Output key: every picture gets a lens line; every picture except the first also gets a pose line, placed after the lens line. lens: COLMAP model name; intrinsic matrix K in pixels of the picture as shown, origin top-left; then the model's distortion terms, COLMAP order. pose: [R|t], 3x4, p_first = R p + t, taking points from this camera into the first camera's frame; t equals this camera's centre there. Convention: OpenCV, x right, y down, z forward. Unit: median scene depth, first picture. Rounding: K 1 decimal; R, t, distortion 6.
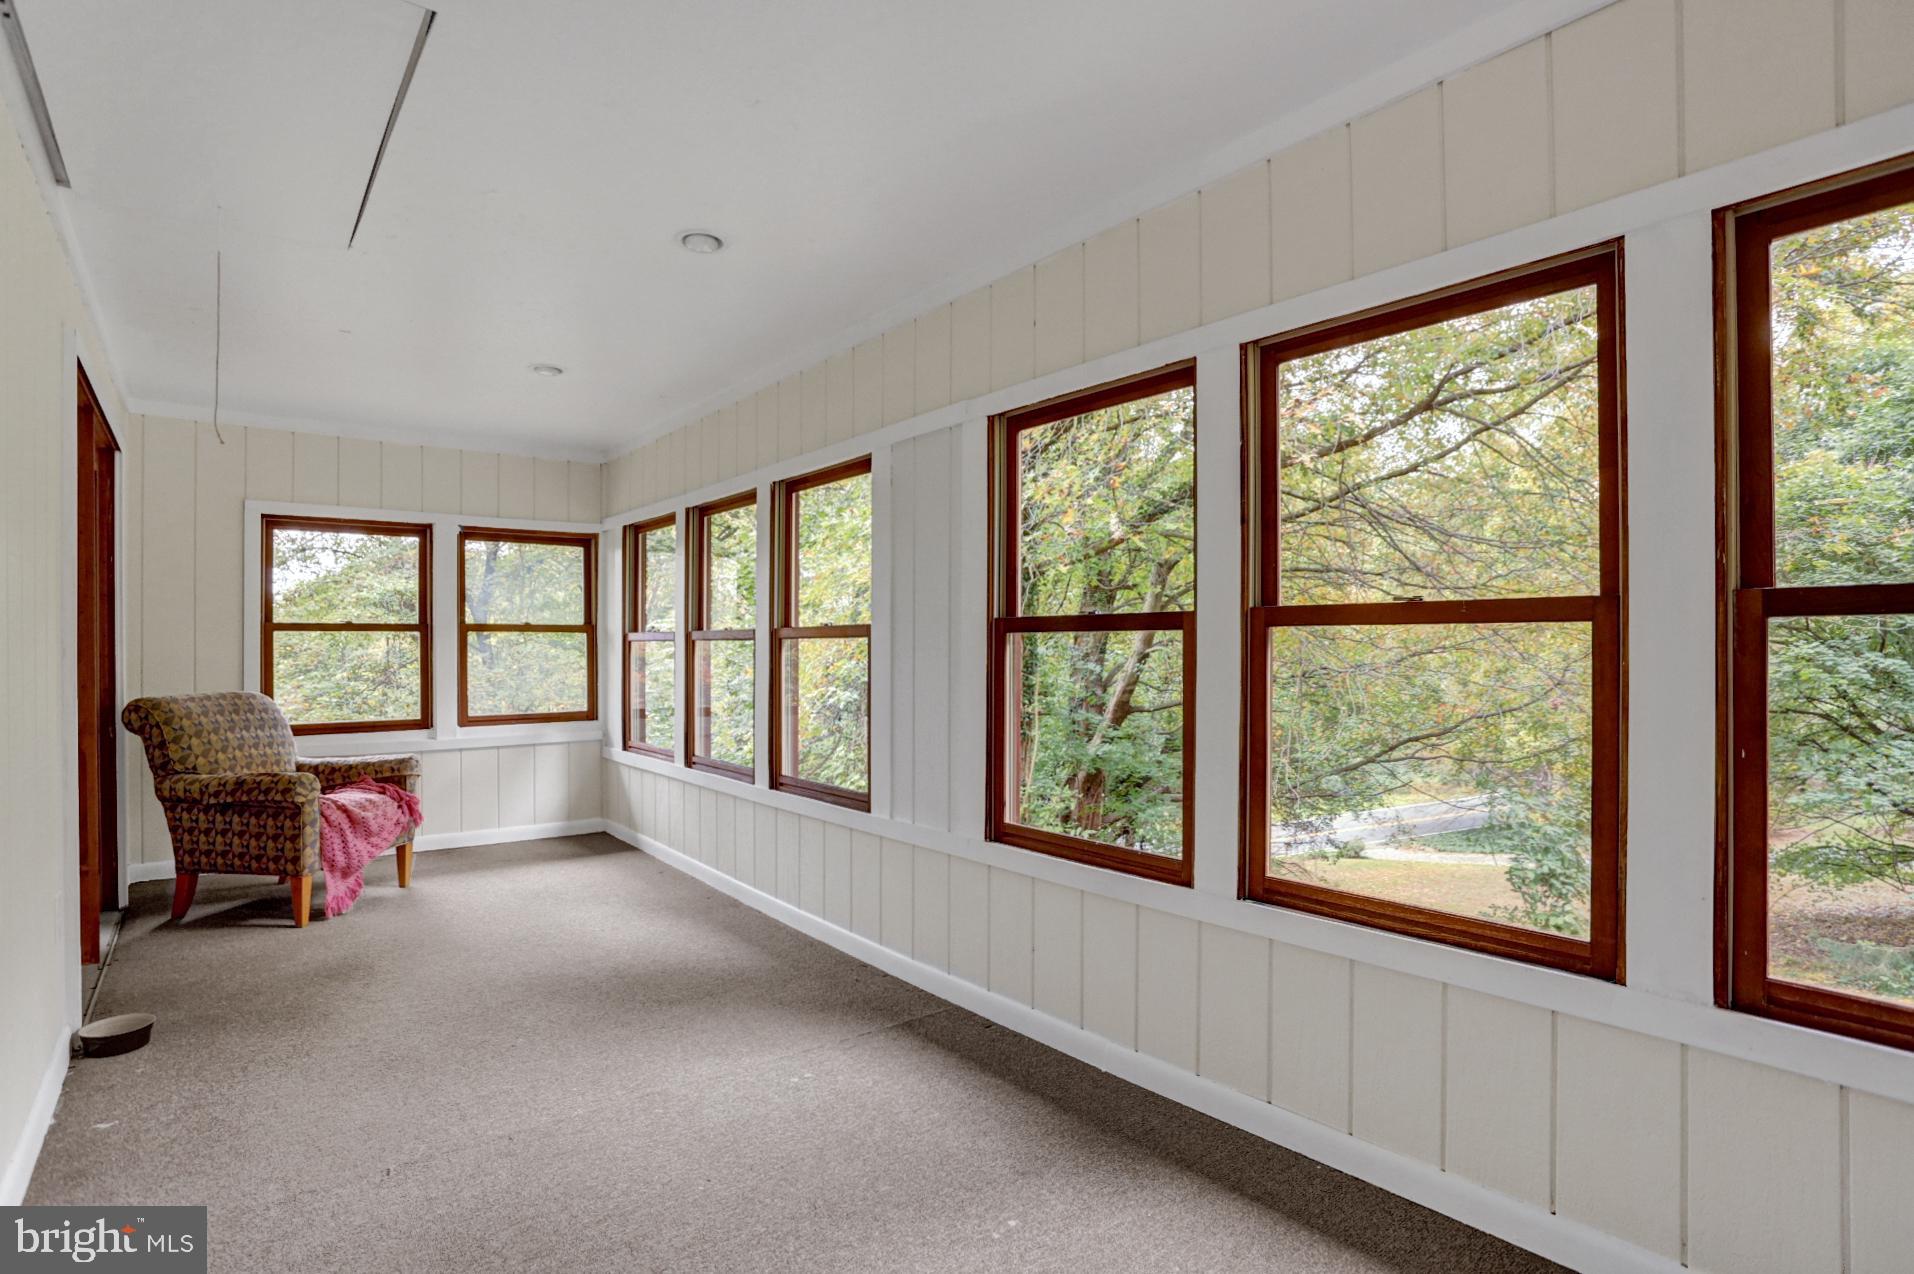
lens RADIAL K [[945.3, 0, 957.0], [0, 945.3, 637.0], [0, 0, 1]] dist [-0.072264, 0.031447]
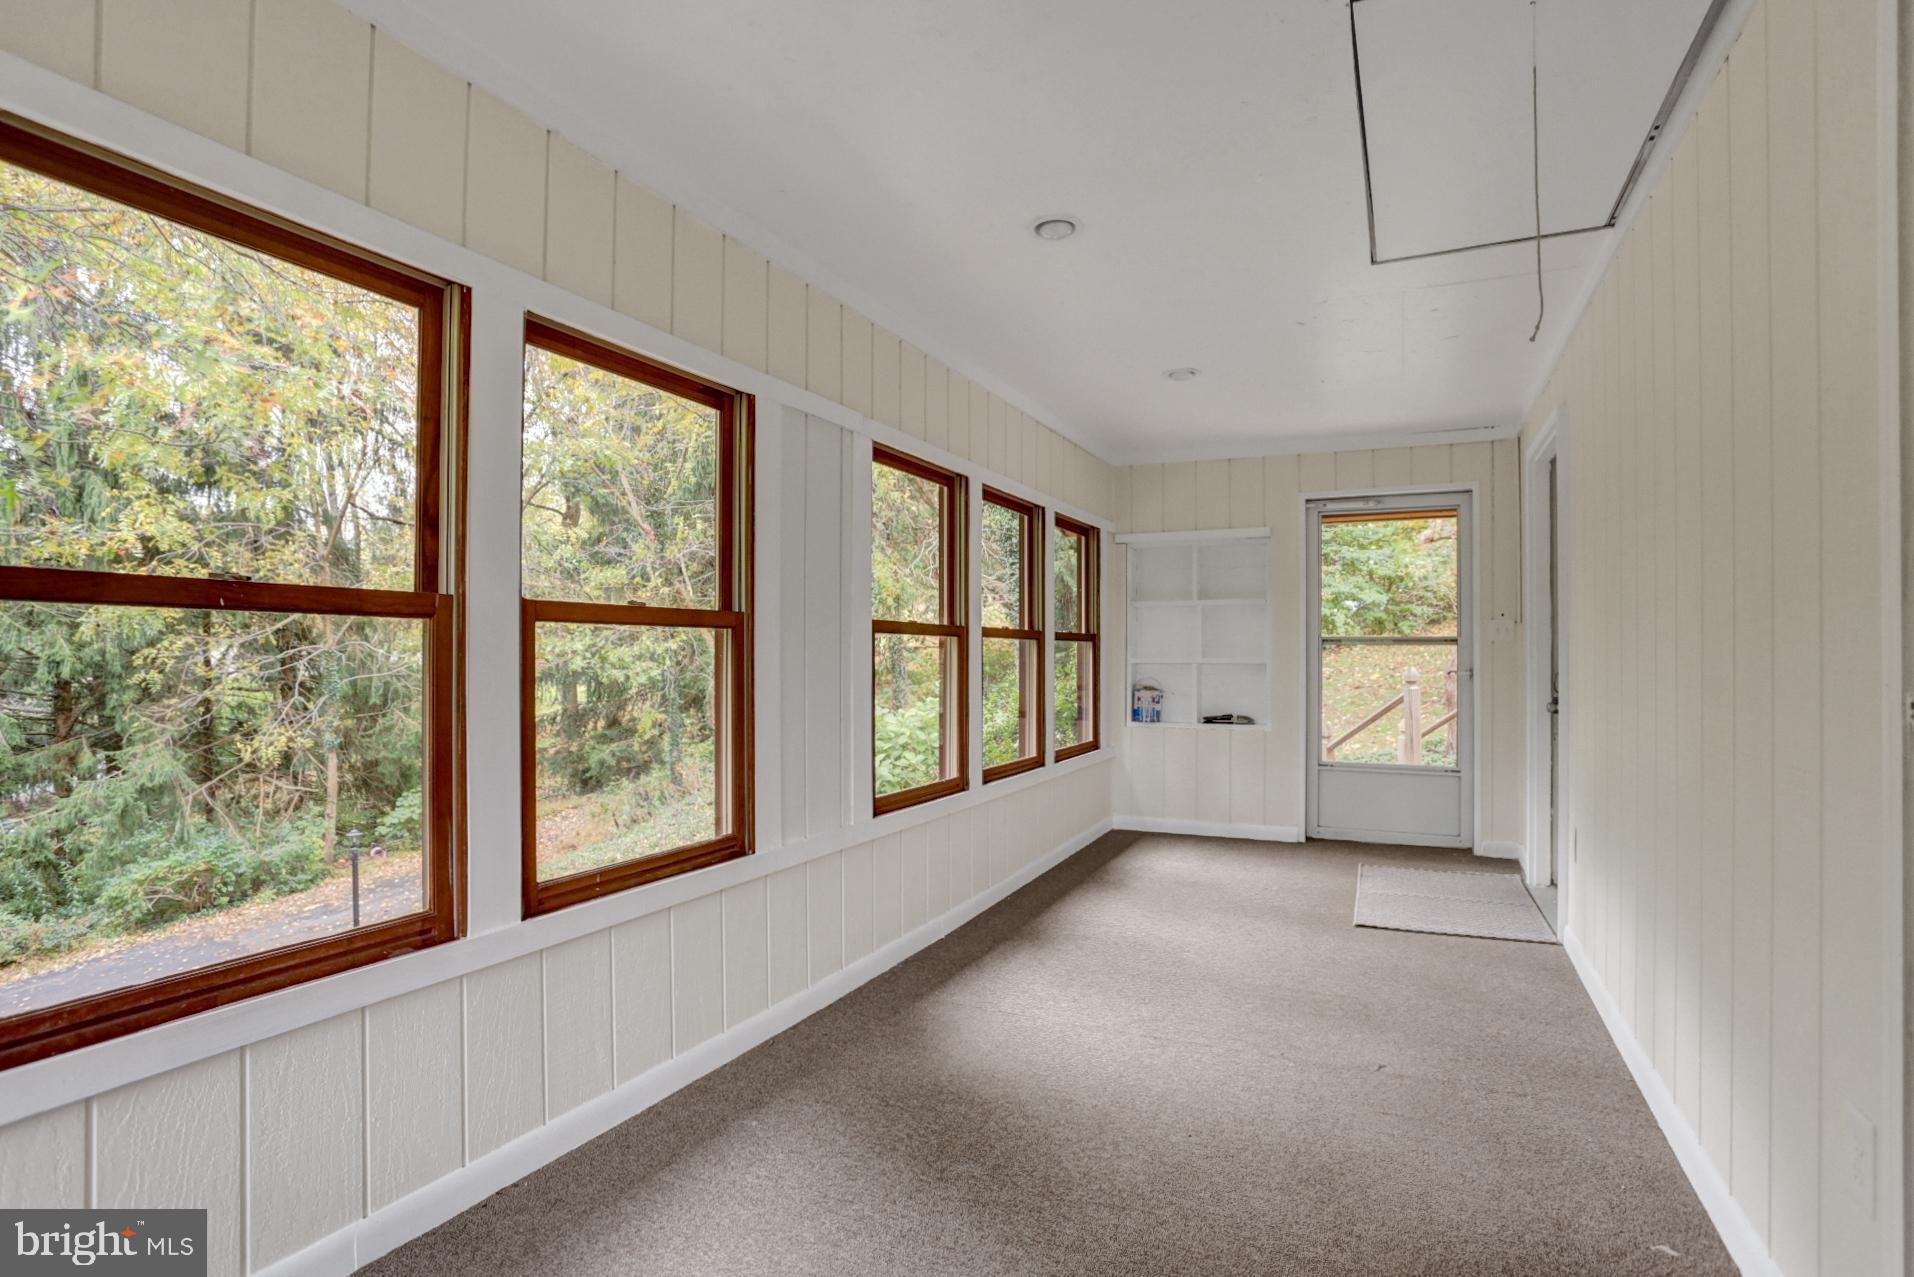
lens RADIAL K [[966.3, 0, 957.0], [0, 966.3, 638.5], [0, 0, 1]] dist [-0.038983, 0.000705]
pose [[-0.423030, 0.029710, 0.905628, -0.895647], [0.003810, 0.999512, -0.031010, 0.033540], [-0.906108, -0.009667, -0.422937, 1.187237]]
